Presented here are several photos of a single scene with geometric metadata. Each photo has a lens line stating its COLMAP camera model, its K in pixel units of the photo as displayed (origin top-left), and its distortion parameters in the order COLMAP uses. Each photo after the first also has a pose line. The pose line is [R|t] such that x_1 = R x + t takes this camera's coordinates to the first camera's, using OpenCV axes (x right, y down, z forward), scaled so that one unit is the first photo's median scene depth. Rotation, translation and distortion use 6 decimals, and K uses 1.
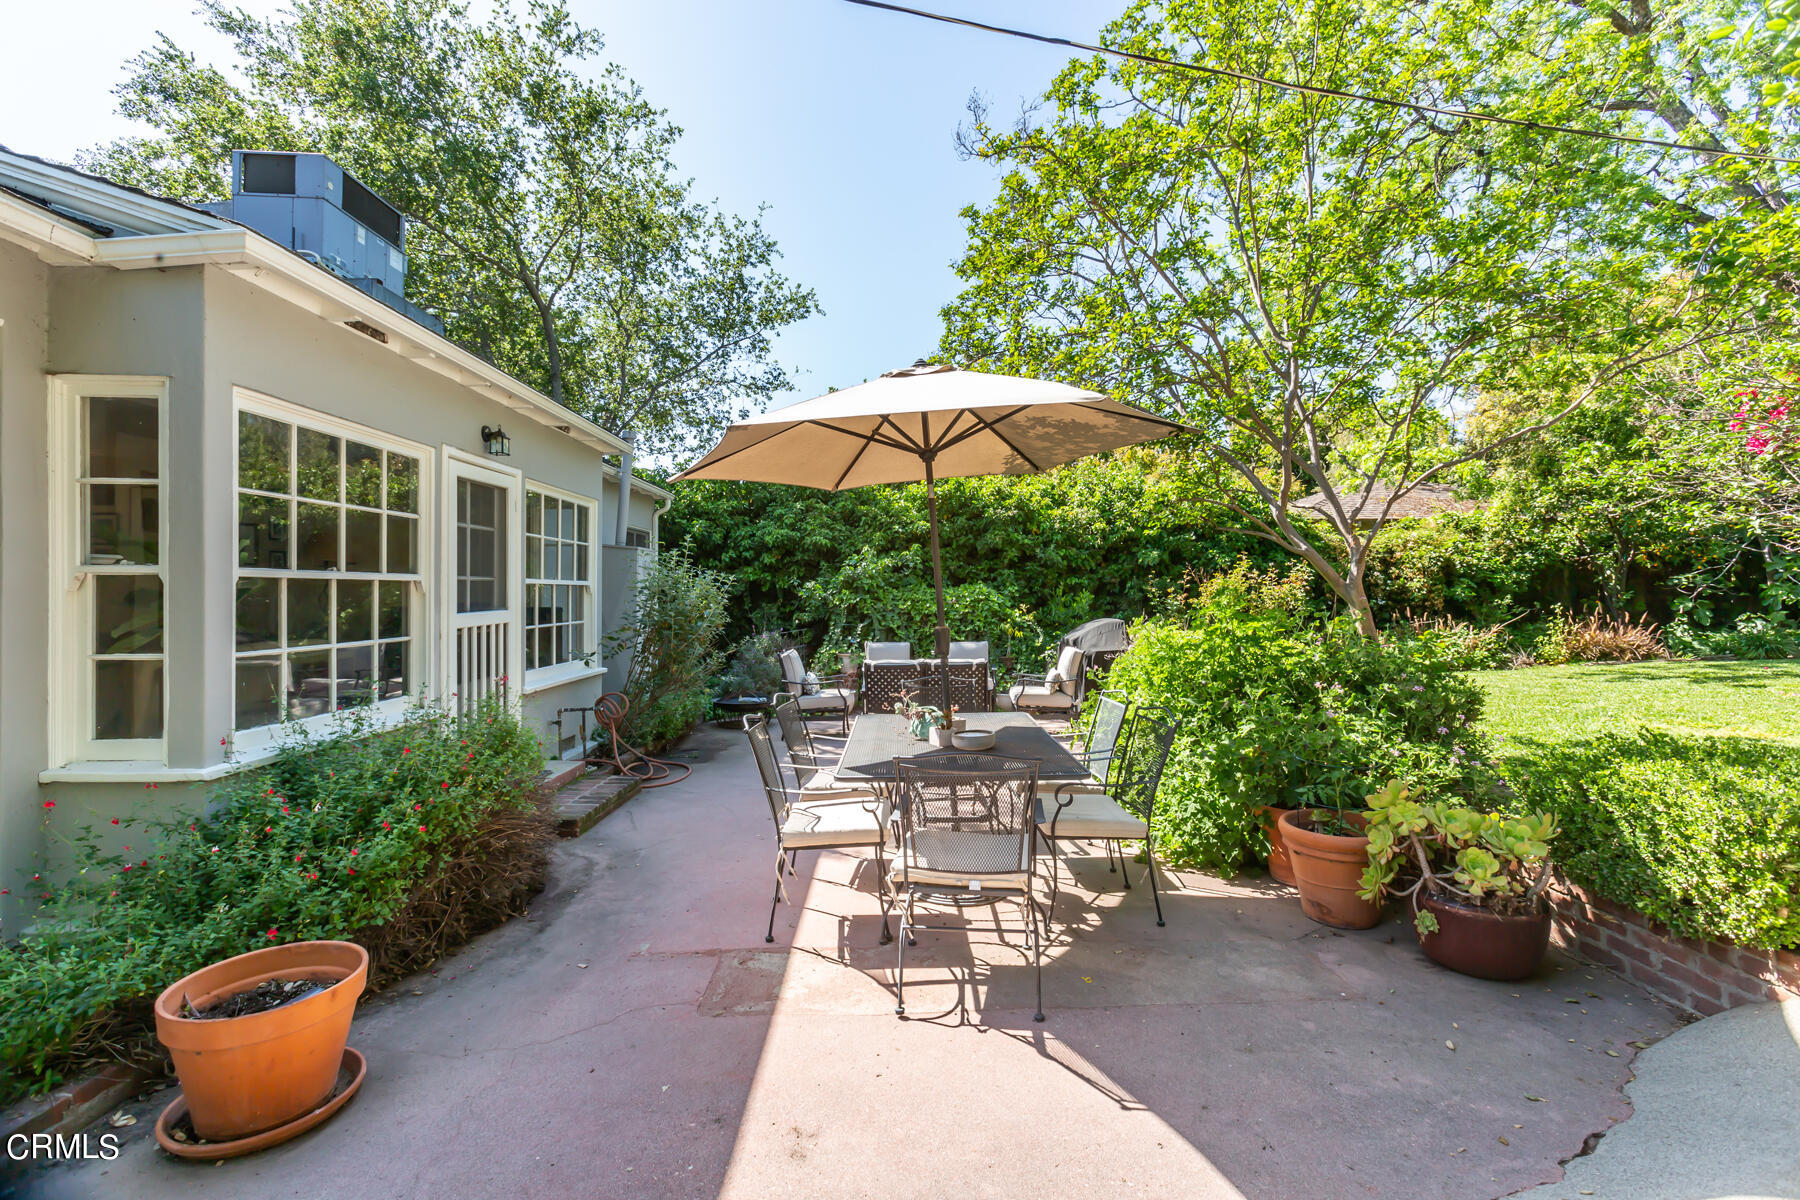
lens RADIAL K [[801.6, 0, 897.1], [0, 801.6, 594.9], [0, 0, 1]] dist [0.000466, 0.005057]
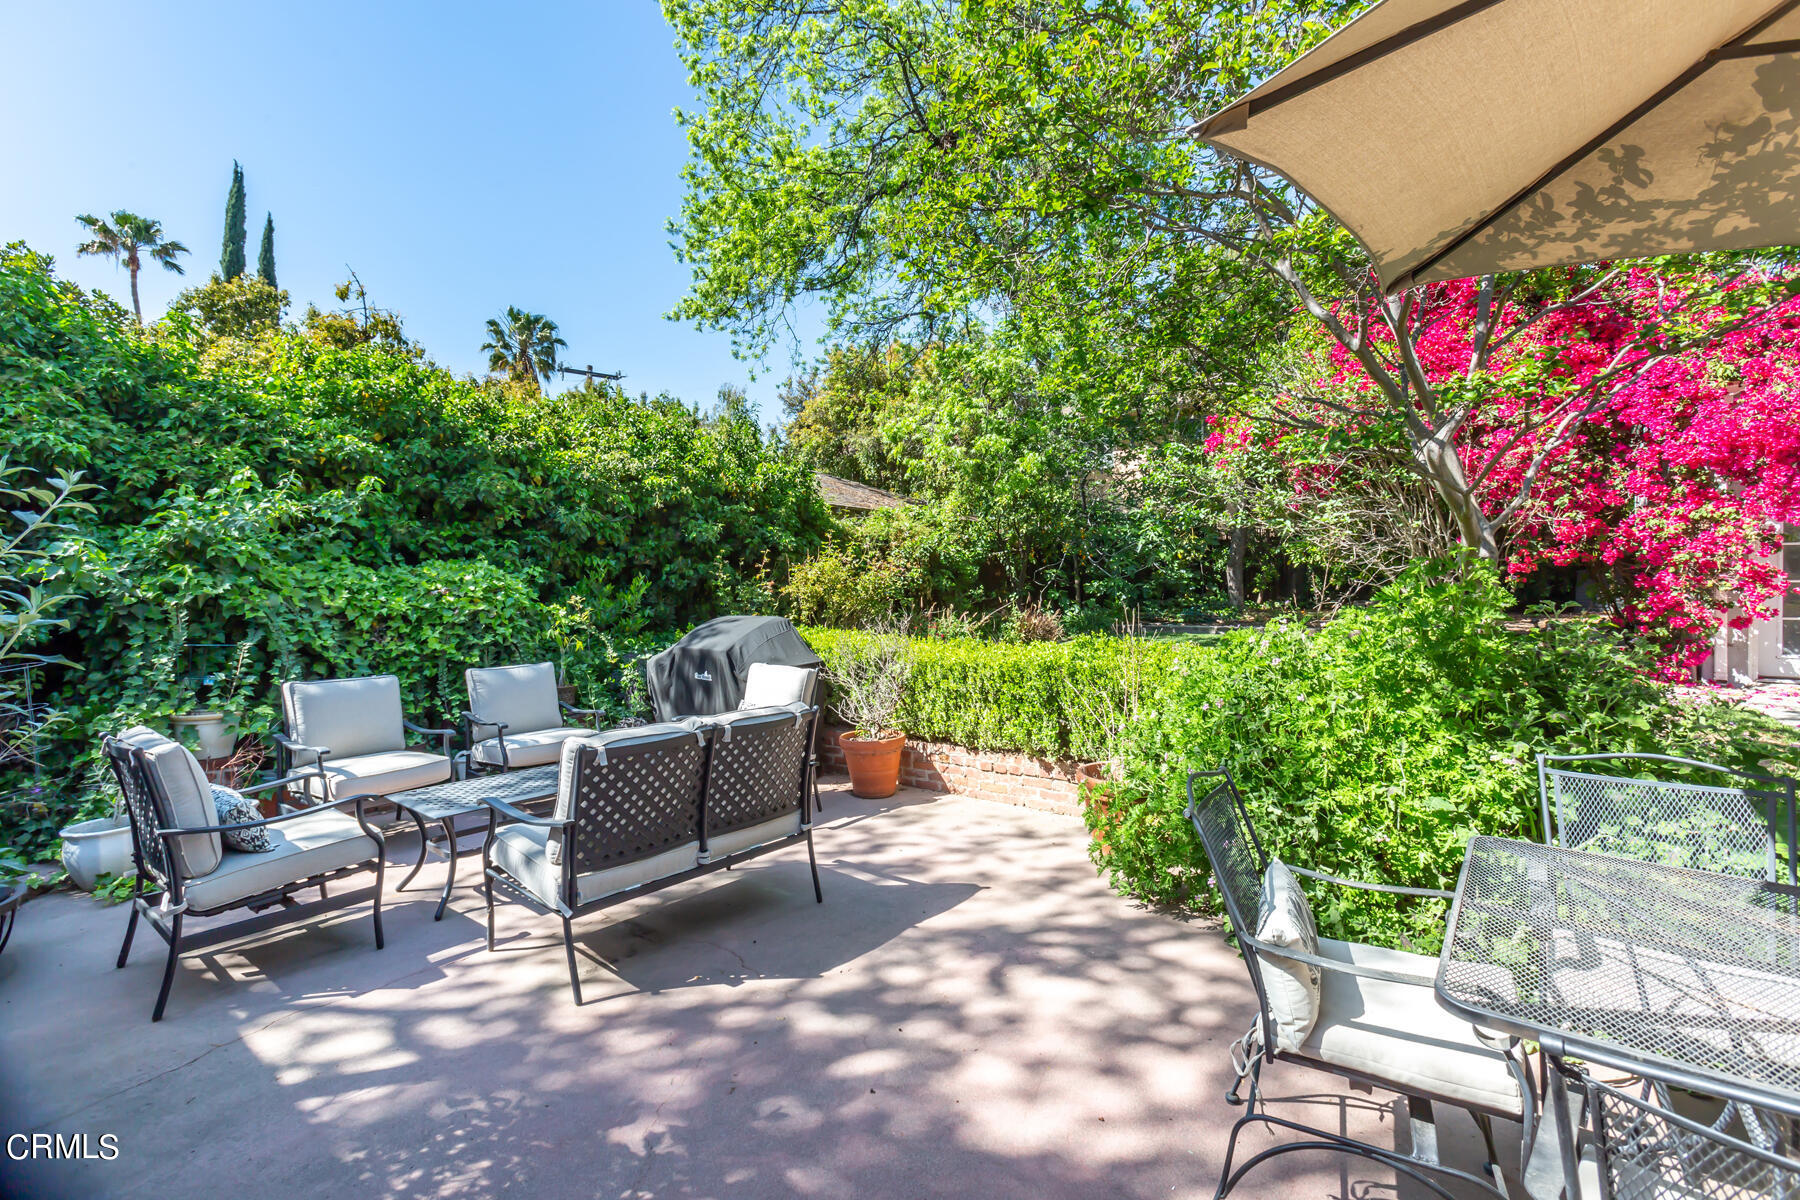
lens RADIAL K [[801.6, 0, 911.5], [0, 801.6, 591.8], [0, 0, 1]] dist [0.000466, 0.005057]
pose [[0.611113, -0.001700, 0.791542, -0.530717], [-0.000333, 0.999997, 0.002405, 0.023224], [-0.791543, -0.001733, 0.611111, 1.369648]]
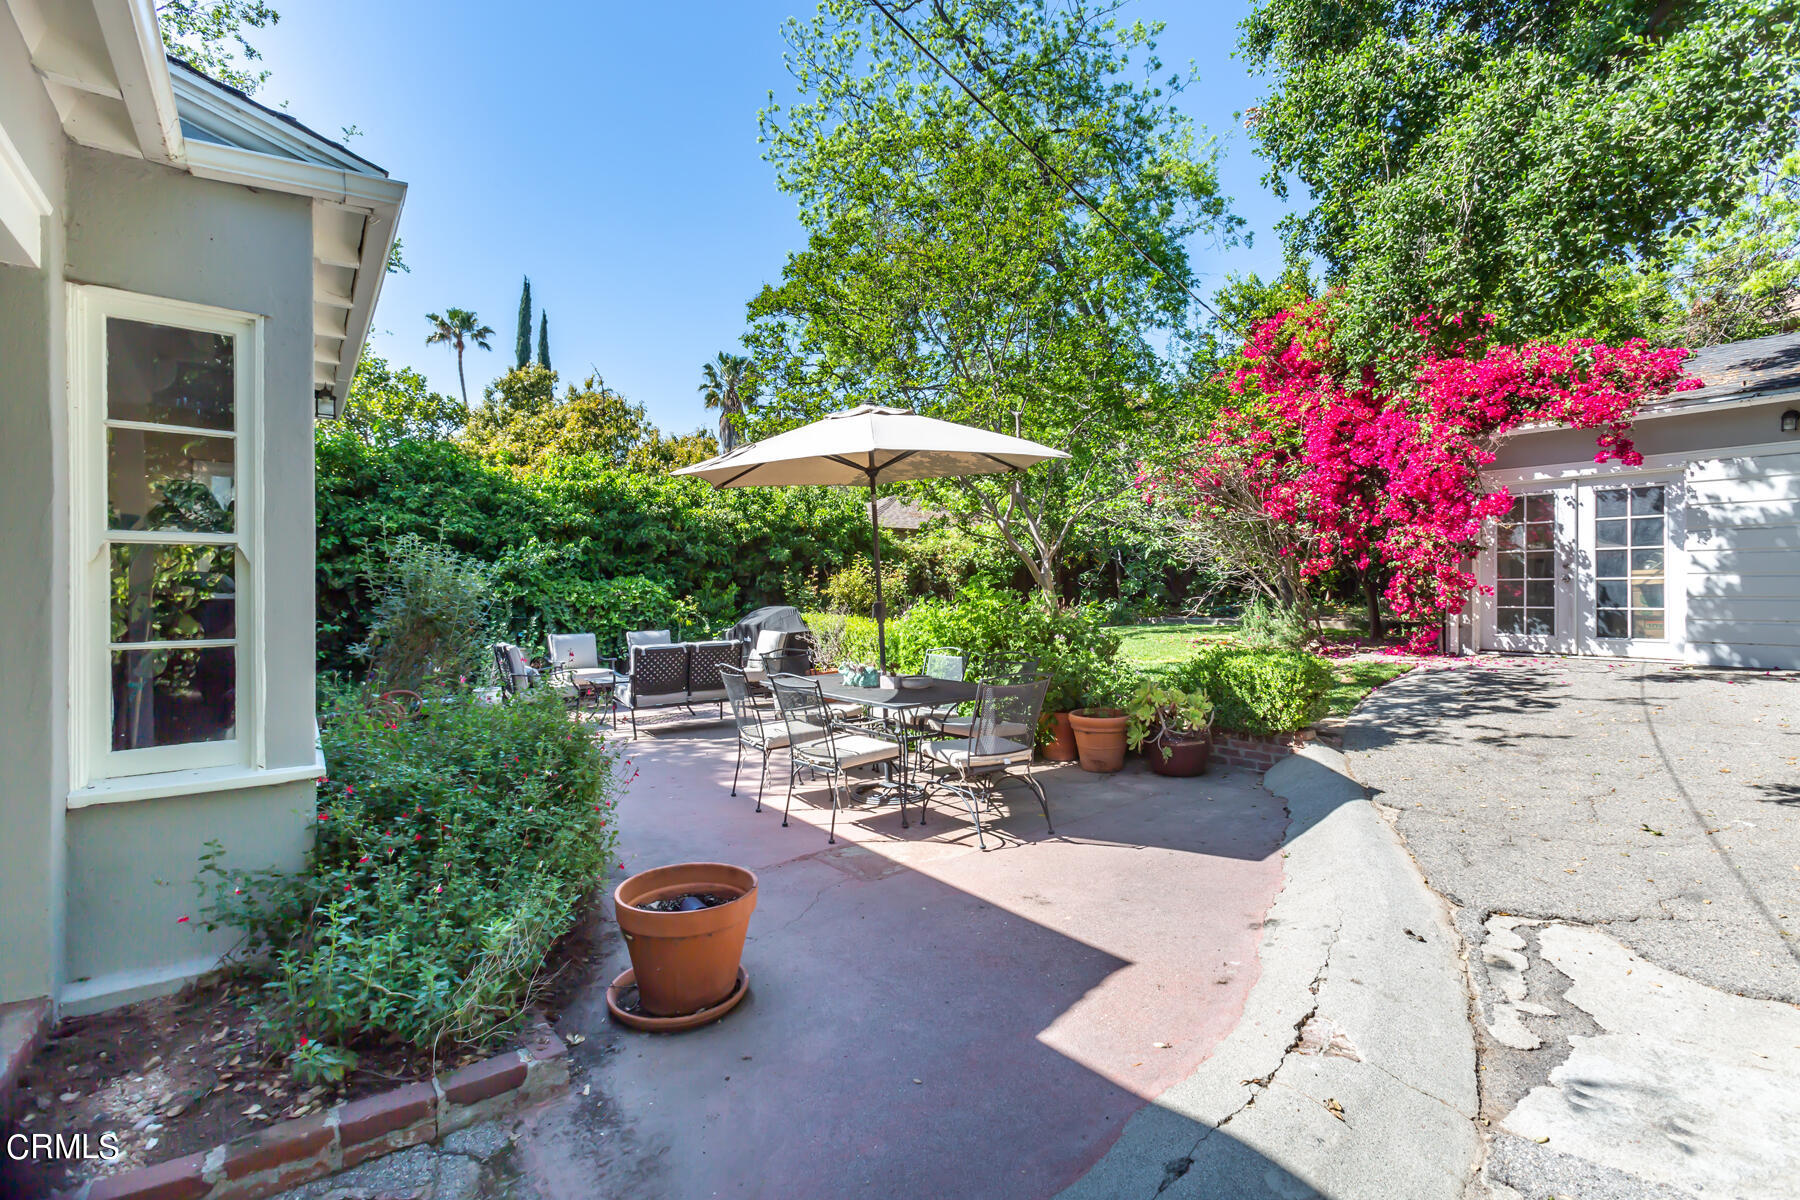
lens RADIAL K [[801.6, 0, 895.8], [0, 801.6, 597.0], [0, 0, 1]] dist [0.000466, 0.005057]
pose [[0.798000, -0.009354, 0.602585, -0.865108], [0.007087, 0.999956, 0.006138, 0.028839], [-0.602616, -0.000628, 0.798031, -0.093550]]
